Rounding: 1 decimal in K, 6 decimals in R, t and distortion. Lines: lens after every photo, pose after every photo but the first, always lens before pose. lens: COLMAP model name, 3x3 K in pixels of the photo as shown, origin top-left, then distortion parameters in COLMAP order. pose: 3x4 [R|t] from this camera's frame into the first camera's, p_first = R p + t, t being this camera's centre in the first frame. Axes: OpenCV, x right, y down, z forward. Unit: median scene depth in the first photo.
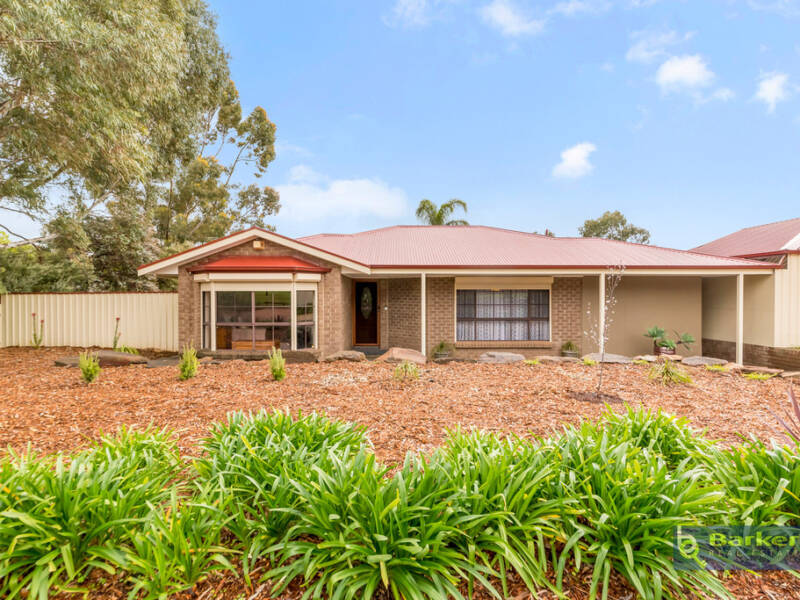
lens RADIAL K [[417.7, 0, 400.0], [0, 417.7, 300.0], [0, 0, 1]] dist [0.000928, -0.000046]
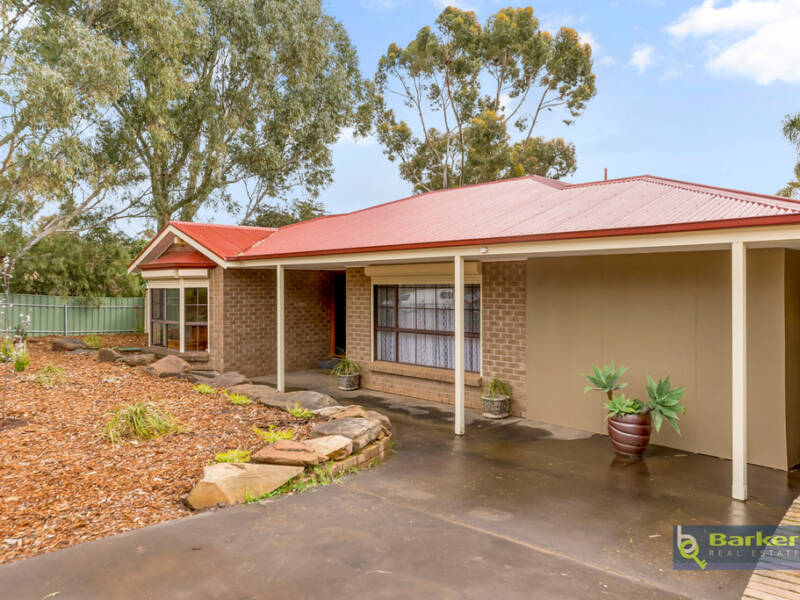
lens RADIAL K [[578.2, 0, 400.0], [0, 578.2, 300.0], [0, 0, 1]] dist [0.001490, 0.000761]
pose [[0.713494, 0.014571, -0.700510, 0.914195], [-0.004406, 0.999857, 0.016310, -0.017646], [0.700648, -0.008551, 0.713456, 0.398252]]
